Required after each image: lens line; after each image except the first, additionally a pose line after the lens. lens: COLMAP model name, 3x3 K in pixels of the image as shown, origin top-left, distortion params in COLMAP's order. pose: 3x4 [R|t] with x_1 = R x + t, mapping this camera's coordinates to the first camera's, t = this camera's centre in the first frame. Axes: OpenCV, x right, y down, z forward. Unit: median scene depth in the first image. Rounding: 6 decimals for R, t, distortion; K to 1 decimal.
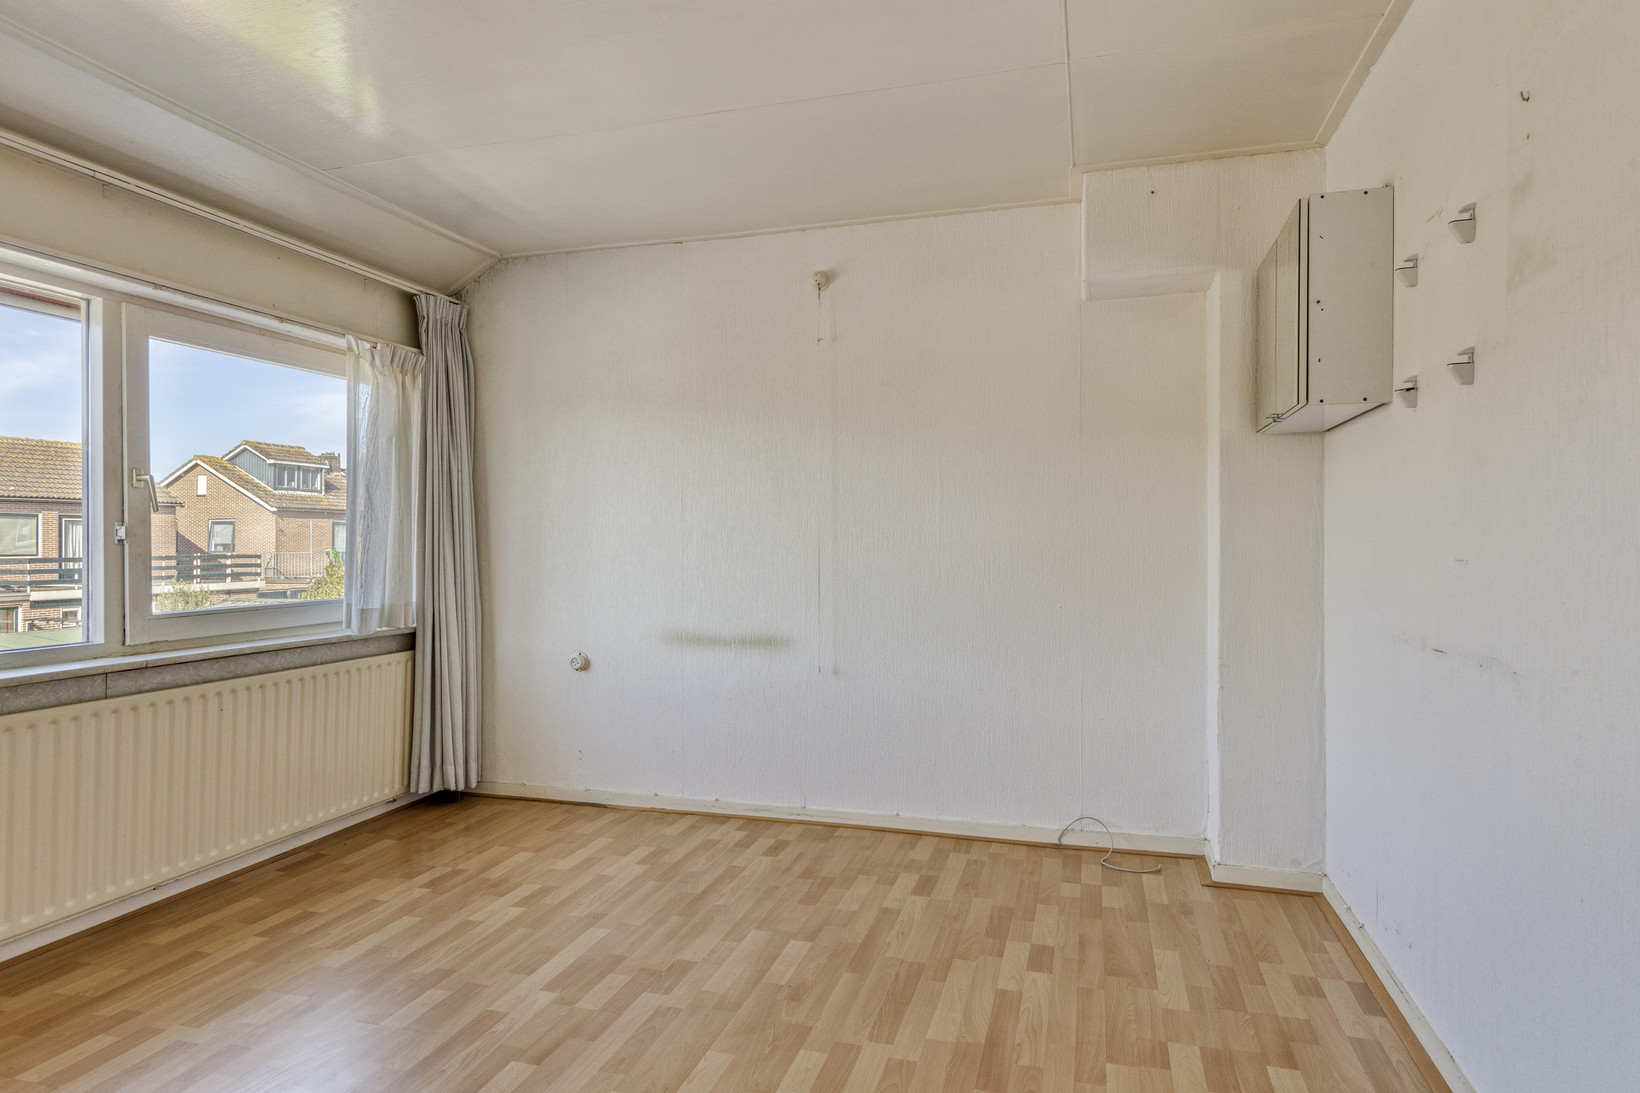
lens RADIAL K [[929.2, 0, 822.4], [0, 929.2, 541.3], [0, 0, 1]] dist [0.006127, -0.003450]
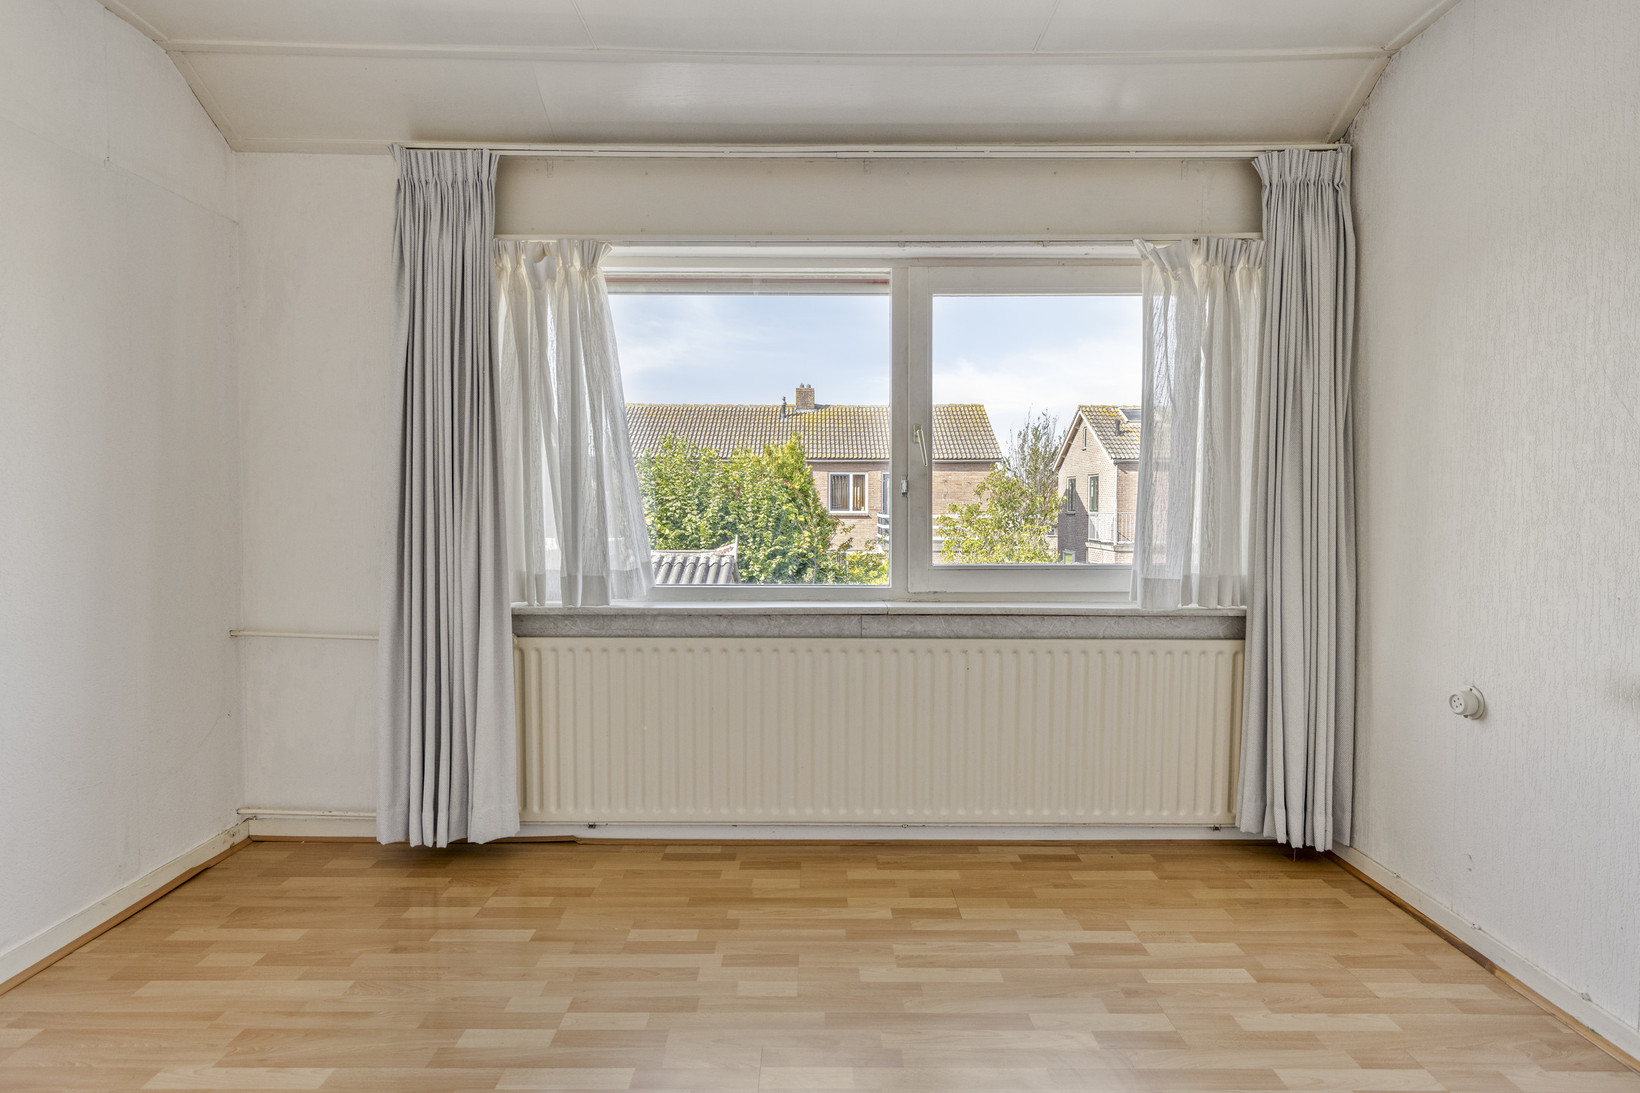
lens RADIAL K [[929.2, 0, 808.9], [0, 929.2, 531.6], [0, 0, 1]] dist [0.006127, -0.003450]
pose [[0.271776, 0.036581, -0.961665, 0.205064], [-0.002136, 0.999298, 0.037409, 0.002818], [0.962358, -0.008113, 0.271664, 0.513809]]
